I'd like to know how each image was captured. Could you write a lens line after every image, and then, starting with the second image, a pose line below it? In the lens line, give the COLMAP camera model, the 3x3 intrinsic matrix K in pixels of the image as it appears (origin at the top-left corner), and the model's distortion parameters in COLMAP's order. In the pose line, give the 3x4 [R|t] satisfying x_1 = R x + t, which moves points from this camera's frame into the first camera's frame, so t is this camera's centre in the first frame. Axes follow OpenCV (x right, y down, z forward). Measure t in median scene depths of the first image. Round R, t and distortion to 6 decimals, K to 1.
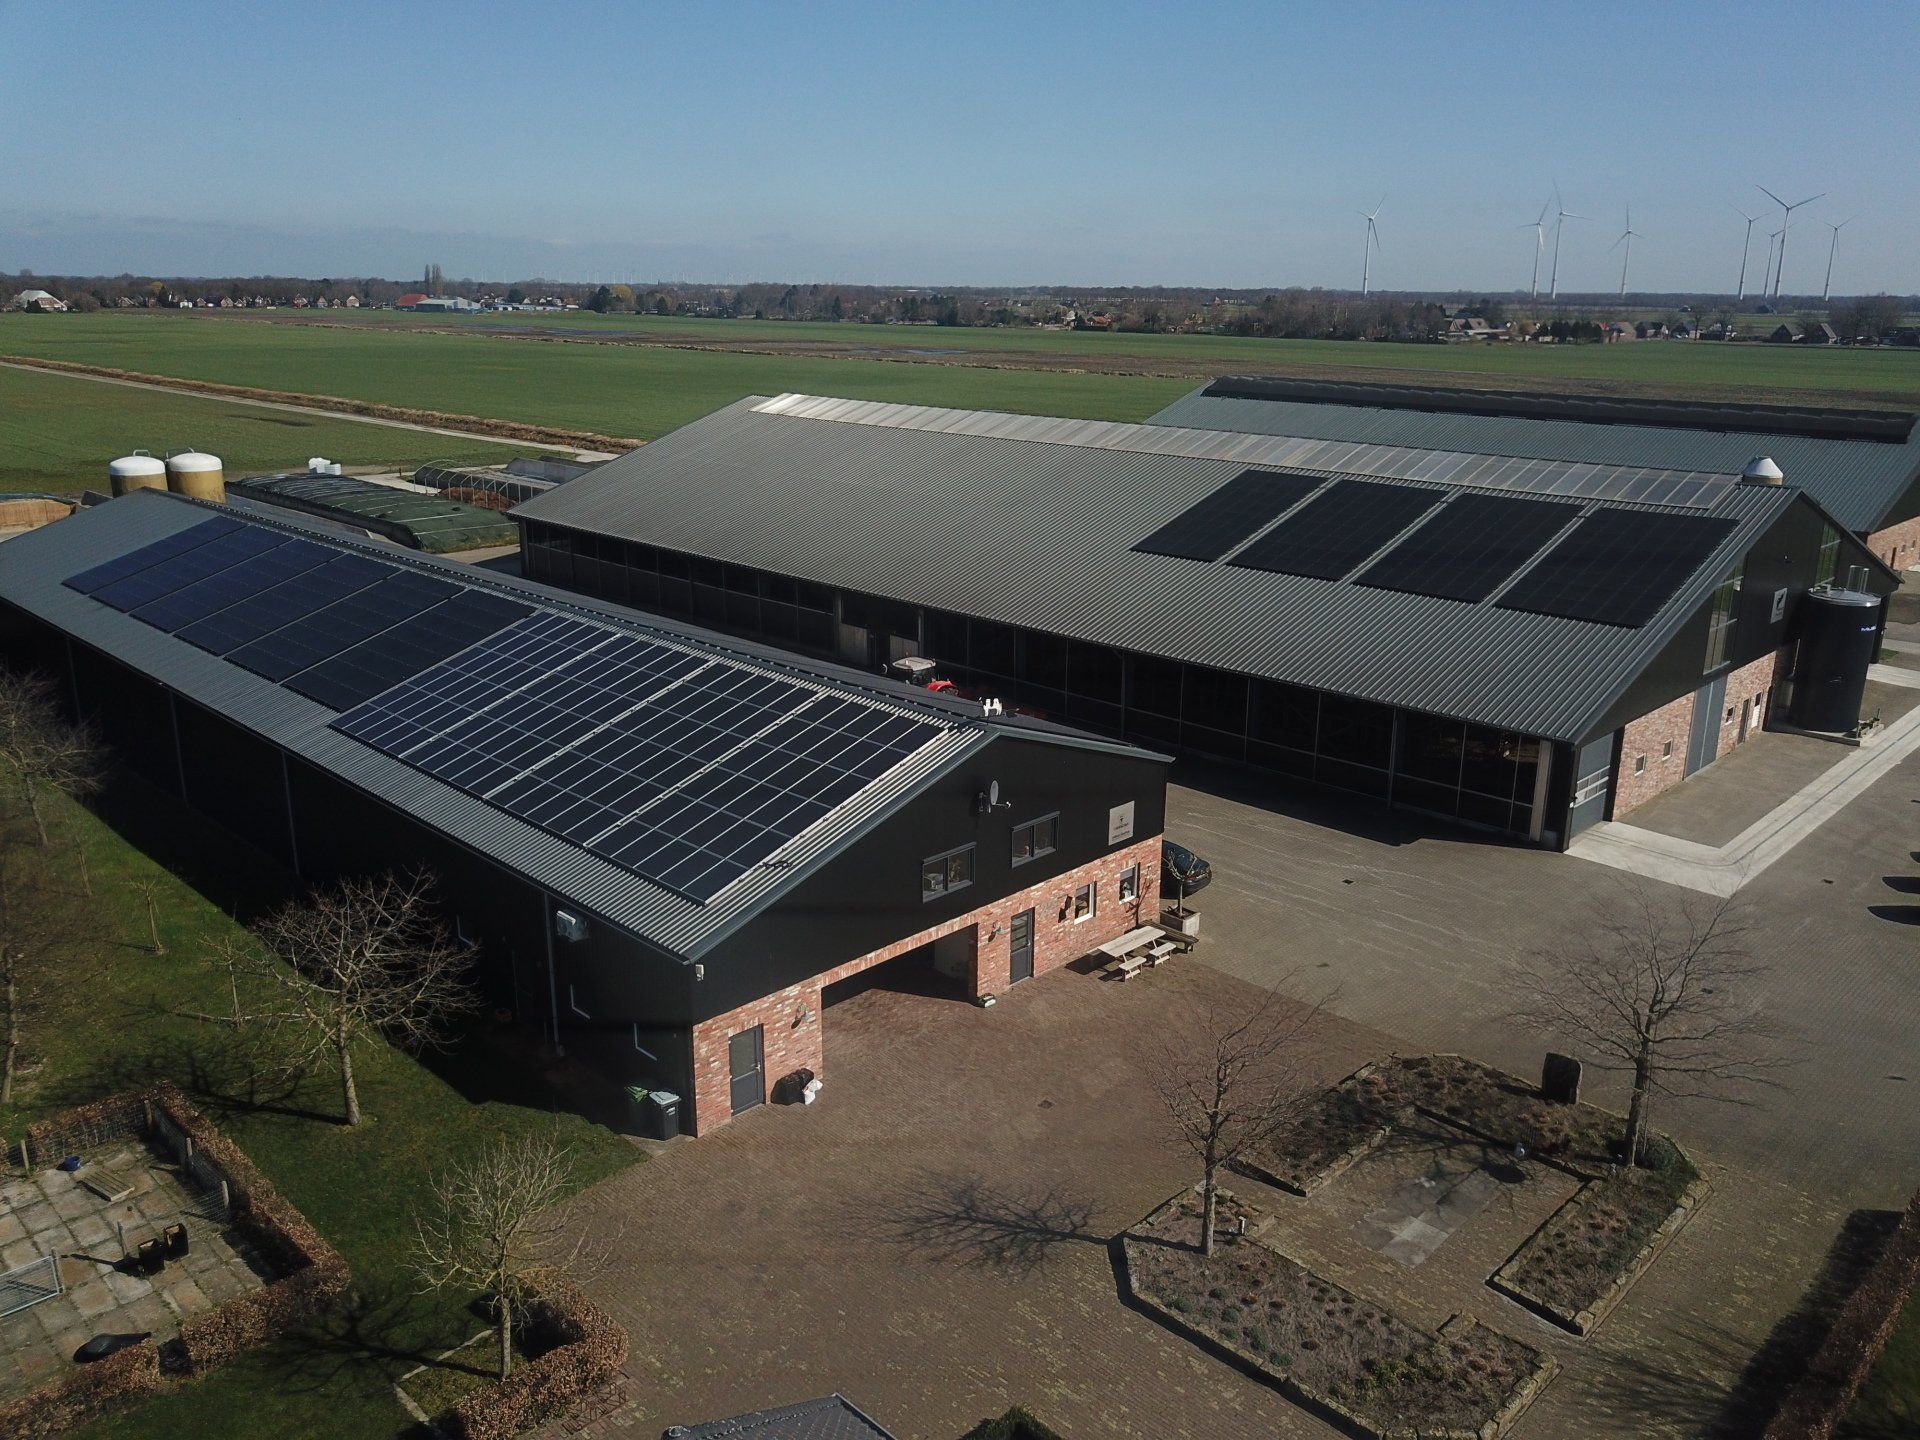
lens RADIAL K [[1487.6, 0, 956.7], [0, 1487.6, 722.3], [0, 0, 1]] dist [-0.005197, 0.003649]
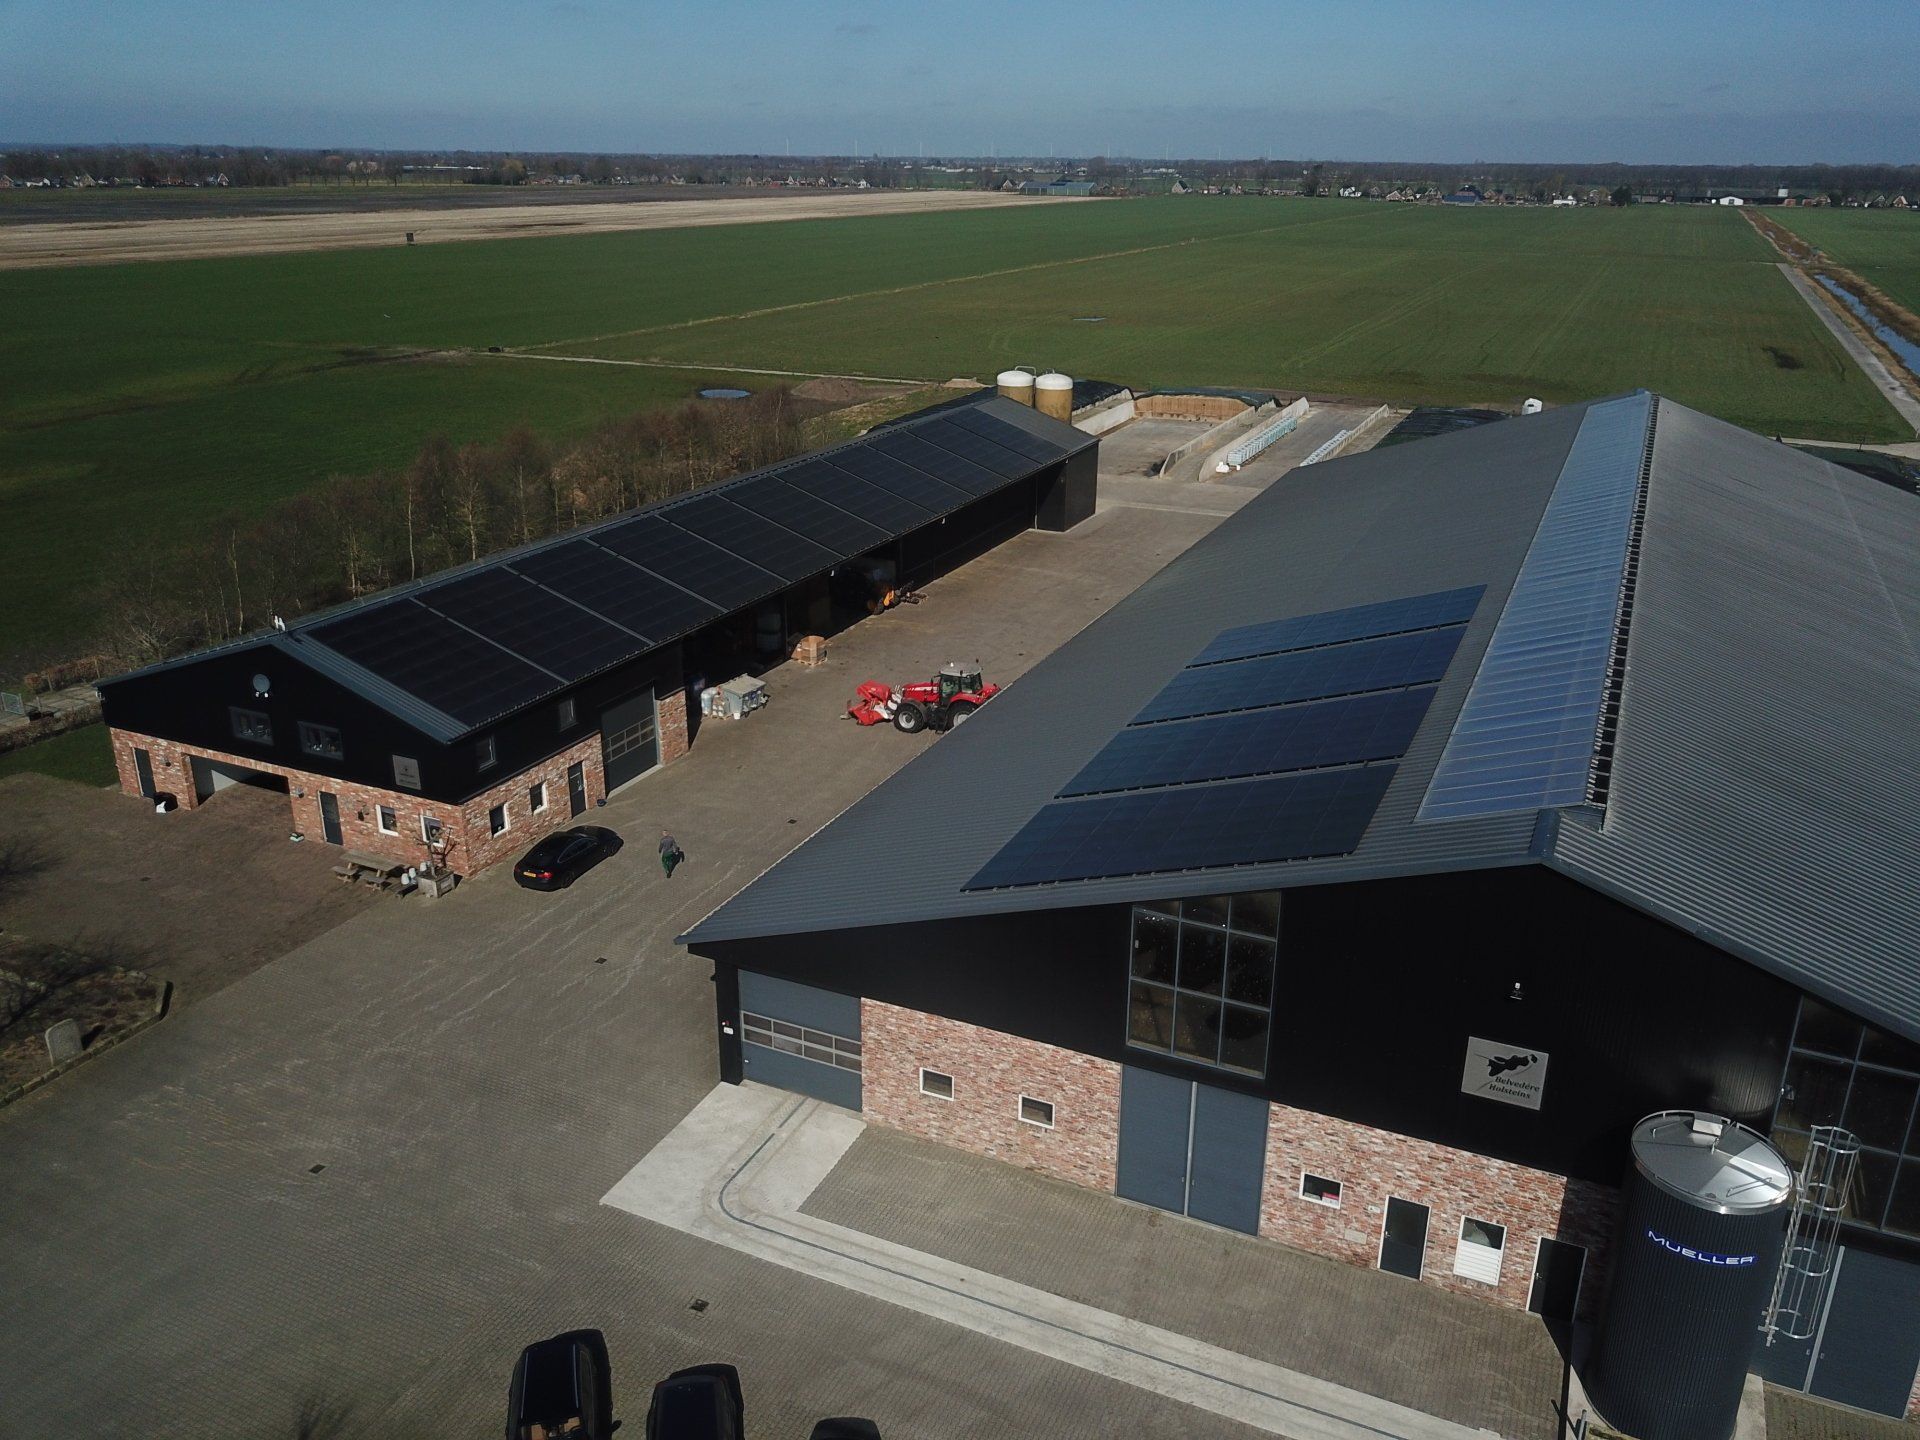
lens RADIAL K [[1487.6, 0, 961.7], [0, 1487.6, 714.9], [0, 0, 1]] dist [-0.005197, 0.003649]
pose [[0.342738, 0.322392, -0.882380, 1.238133], [-0.268892, 0.933639, 0.236676, -0.356745], [0.900127, 0.156147, 0.406682, 0.879365]]
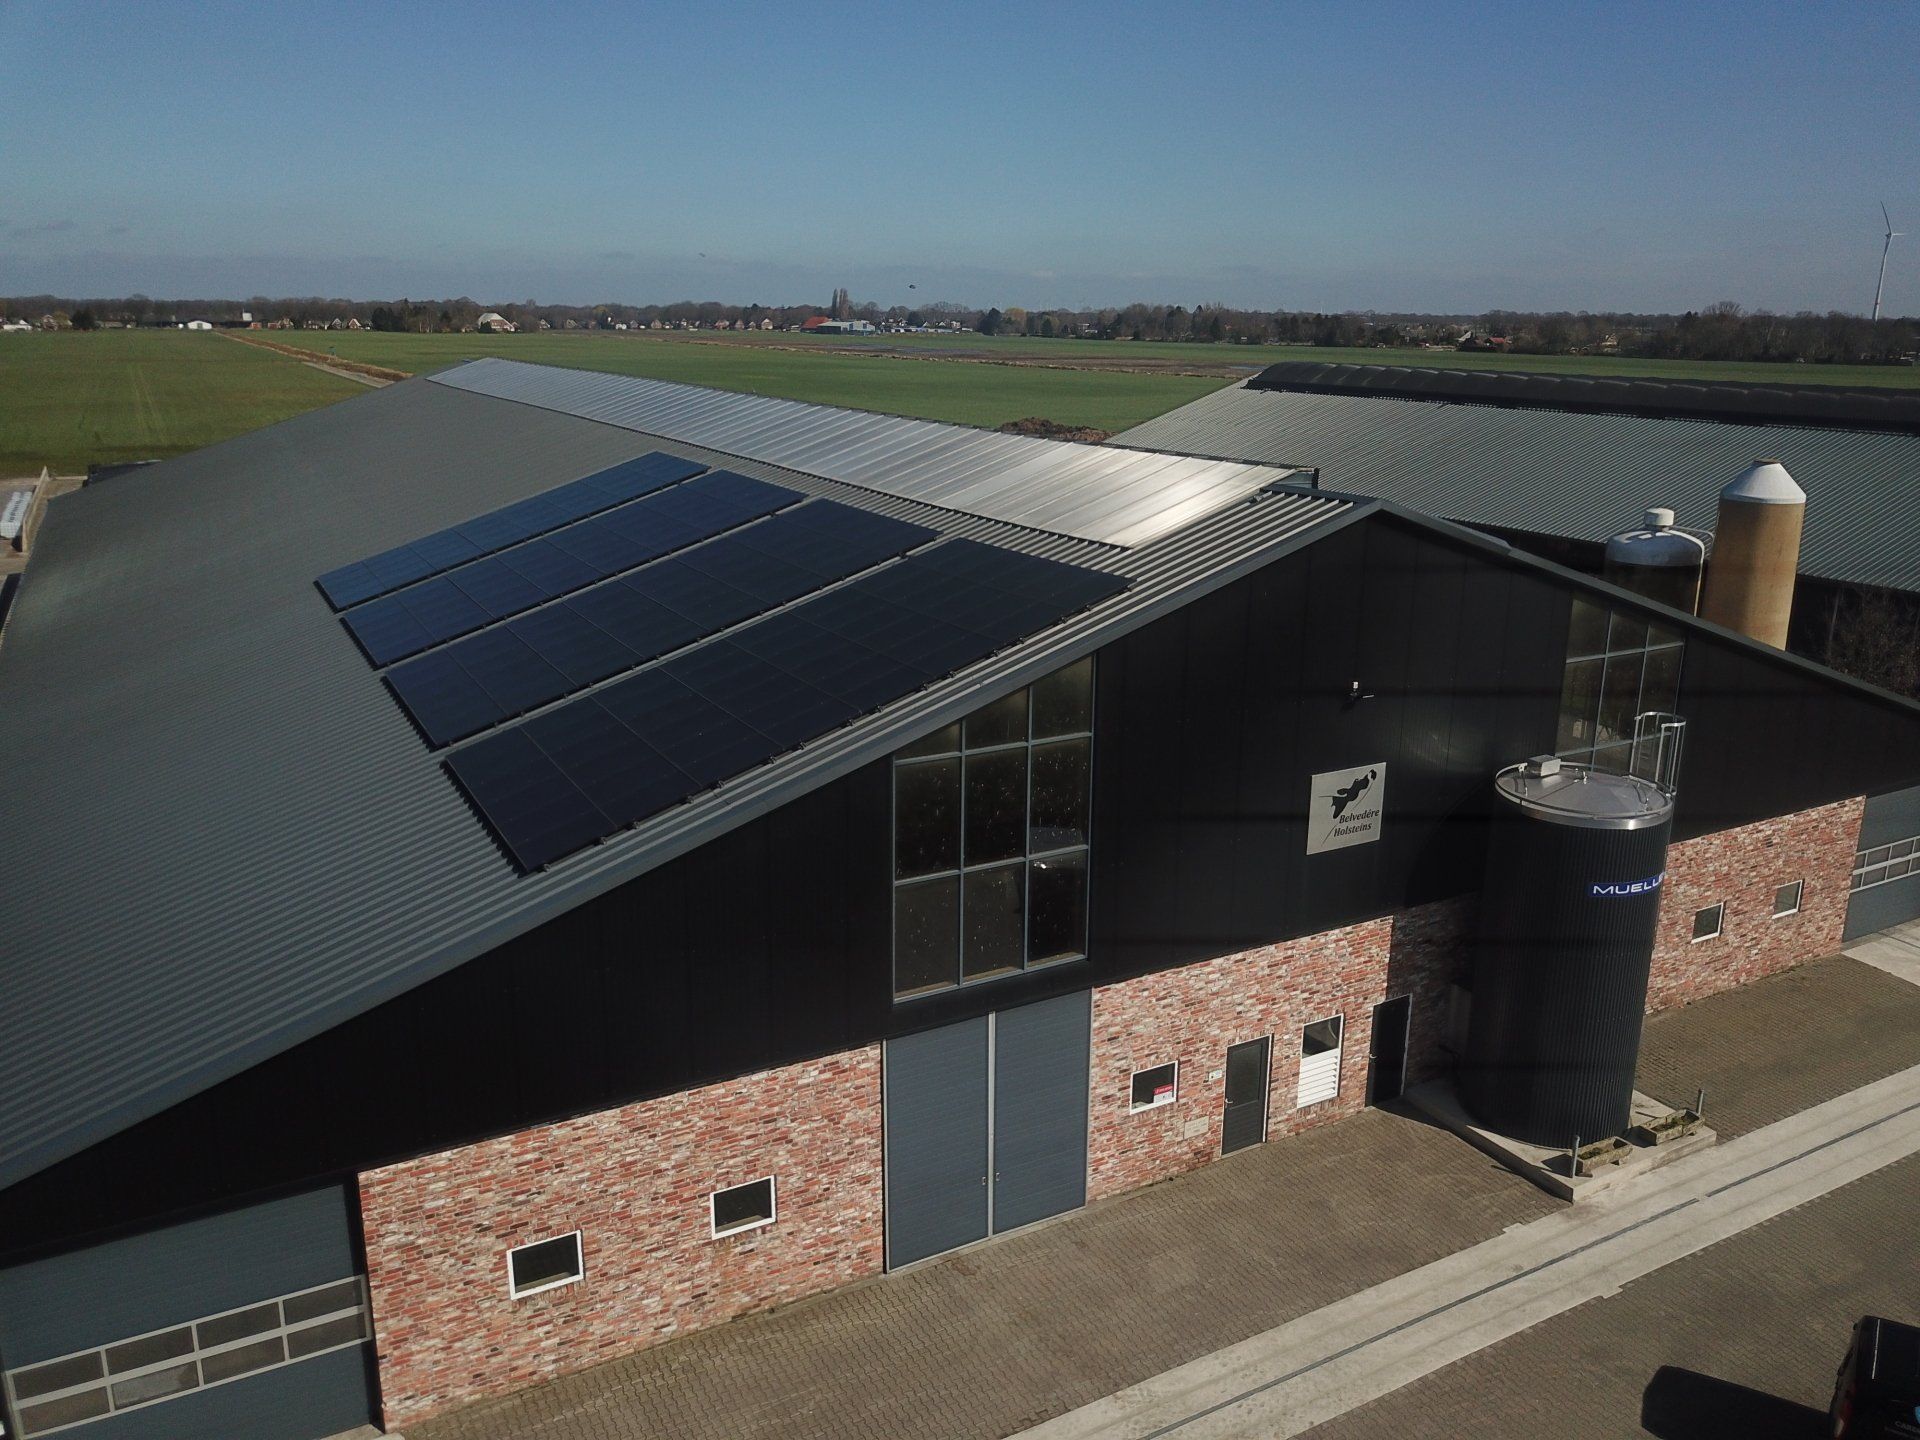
lens RADIAL K [[1487.6, 0, 968.5], [0, 1487.6, 710.8], [0, 0, 1]] dist [-0.005197, 0.003649]
pose [[0.959534, 0.070306, -0.272676, 0.790656], [-0.077438, 0.996877, -0.015468, -0.126548], [0.270737, 0.035958, 0.961982, 0.849998]]
